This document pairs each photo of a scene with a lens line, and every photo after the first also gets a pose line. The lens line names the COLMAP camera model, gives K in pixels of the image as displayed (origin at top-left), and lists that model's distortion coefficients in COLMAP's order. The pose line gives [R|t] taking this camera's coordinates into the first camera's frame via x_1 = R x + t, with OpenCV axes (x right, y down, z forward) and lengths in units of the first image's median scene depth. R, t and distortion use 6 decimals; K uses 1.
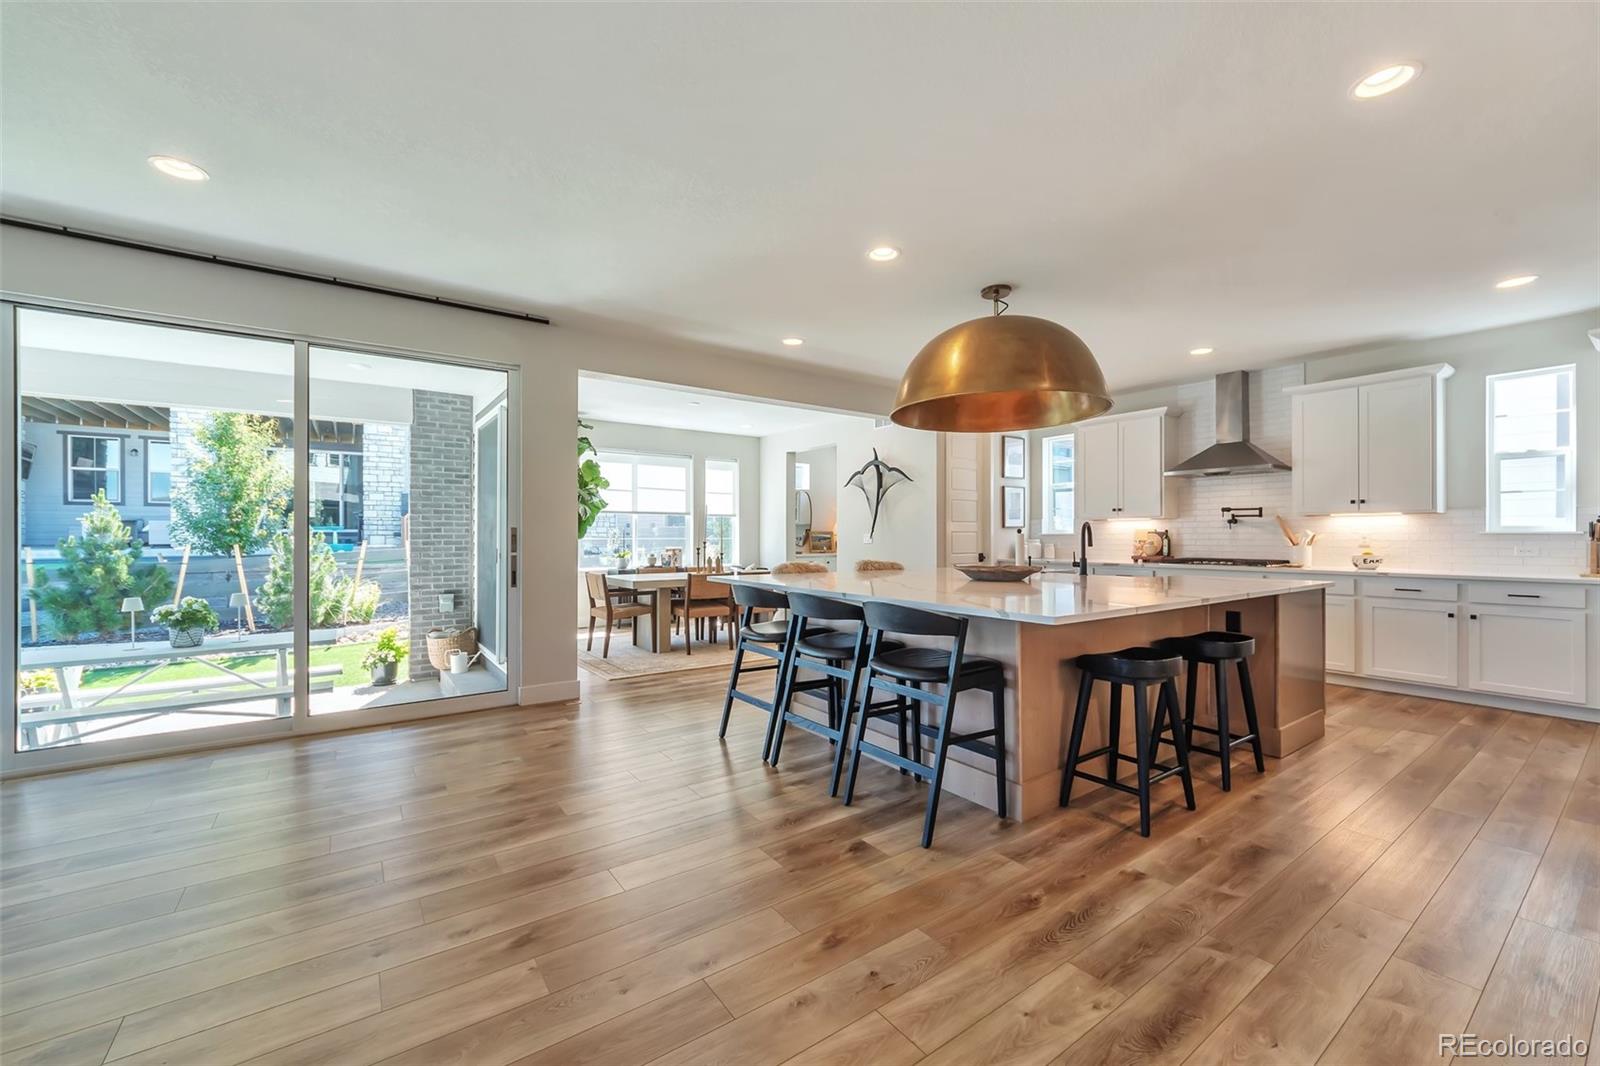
lens RADIAL K [[634.0, 0, 799.7], [0, 634.0, 537.2], [0, 0, 1]] dist [-0.000070, 0.000016]
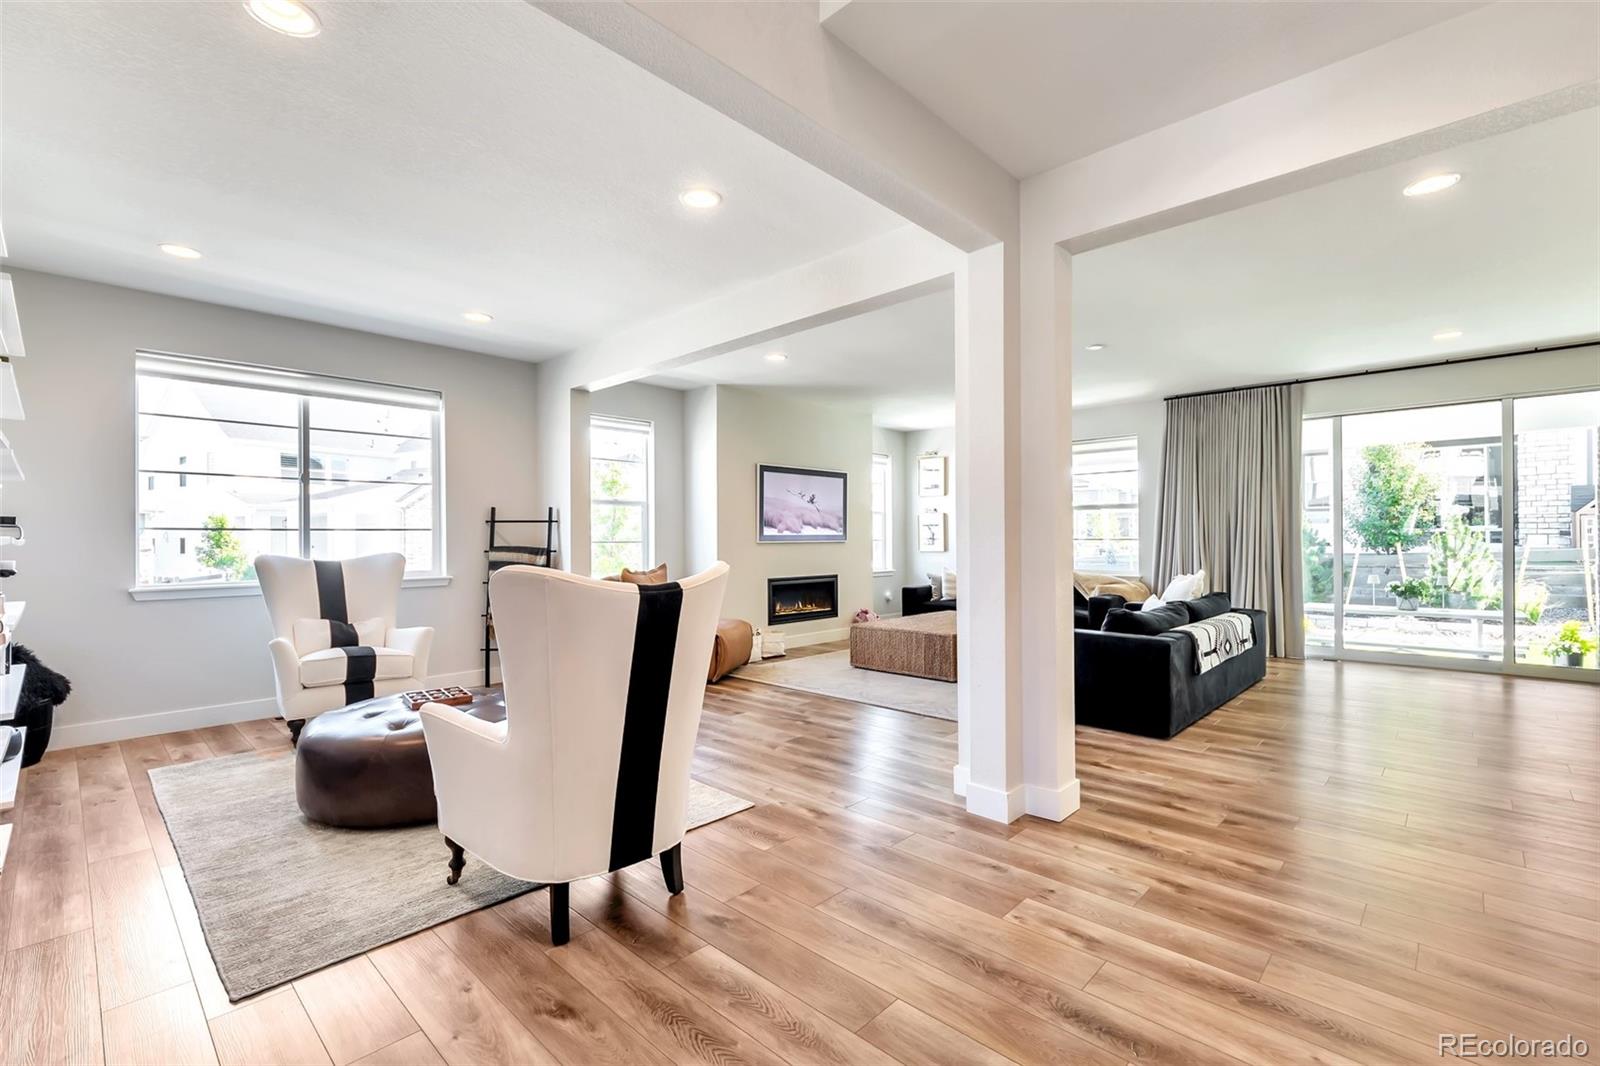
lens RADIAL K [[696.4, 0, 795.9], [0, 696.4, 538.2], [0, 0, 1]] dist [-0.001094, 0.000058]
pose [[0.180312, -0.001906, -0.983608, 0.249335], [0.003325, 0.999994, -0.001328, 0.000524], [0.983604, -0.003031, 0.180317, -0.462452]]
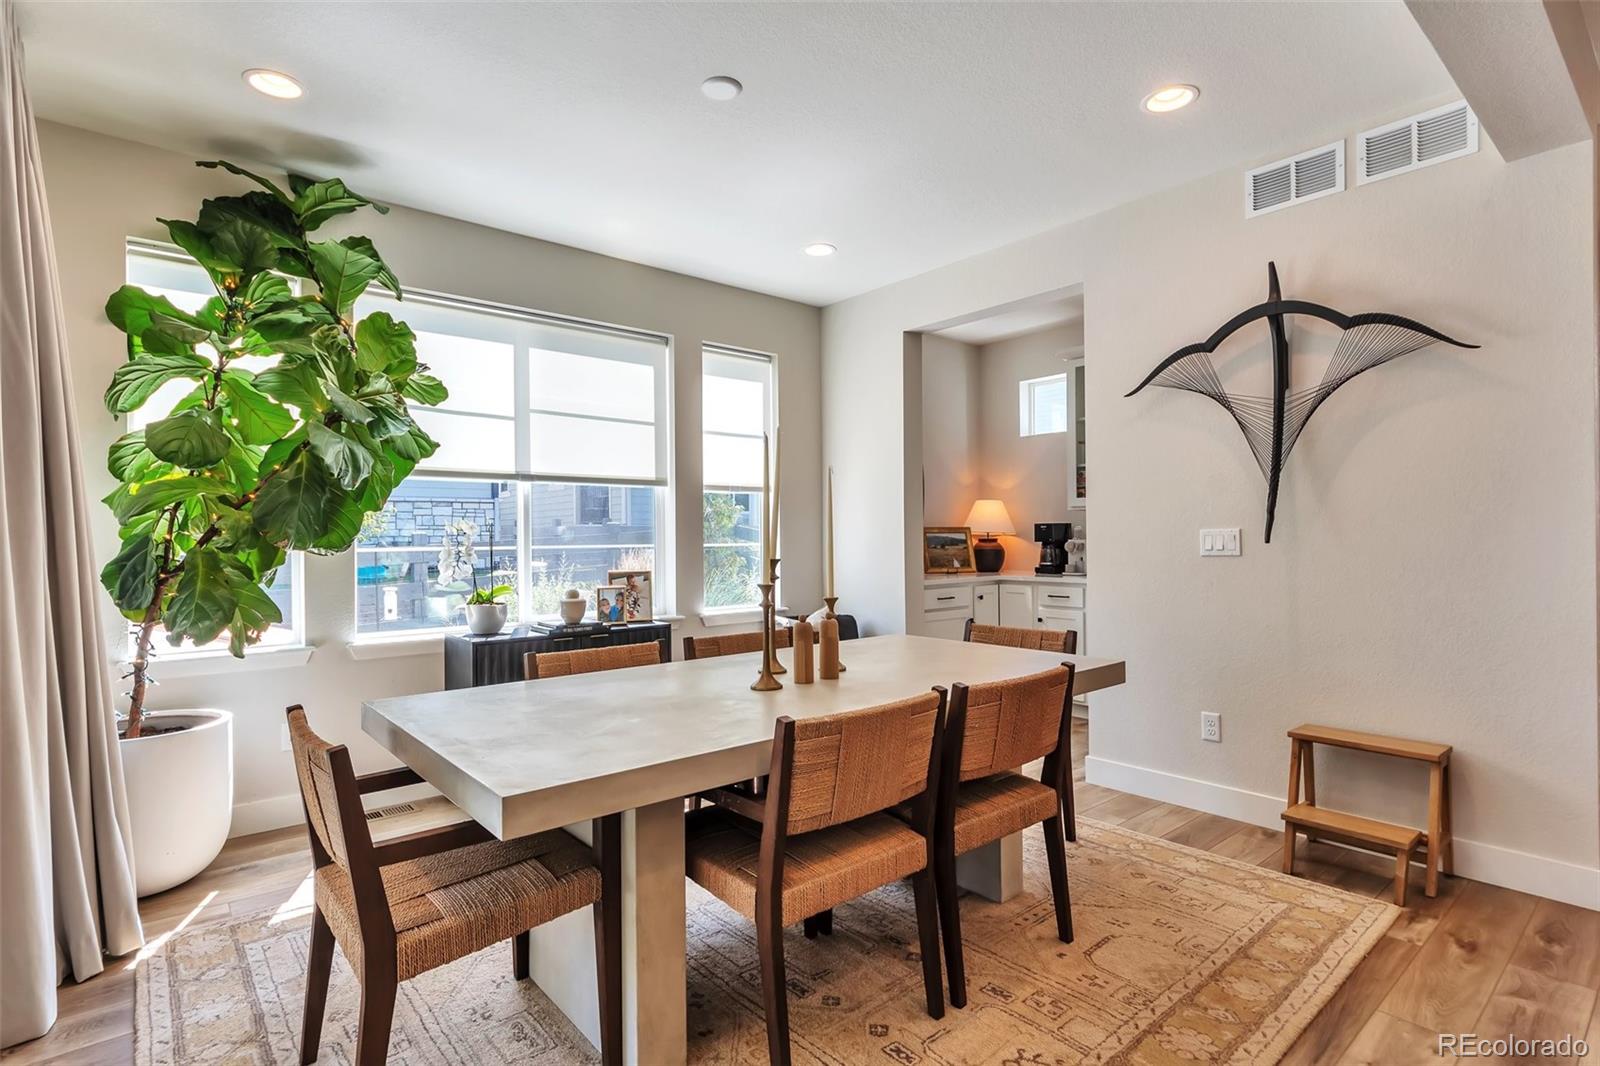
lens RADIAL K [[784.9, 0, 799.4], [0, 784.9, 535.2], [0, 0, 1]] dist [-0.001338, -0.000035]
pose [[0.996840, -0.009225, 0.078893, -0.132936], [0.009730, 0.999934, -0.006029, -0.000833], [-0.078833, 0.006777, 0.996865, 0.521360]]
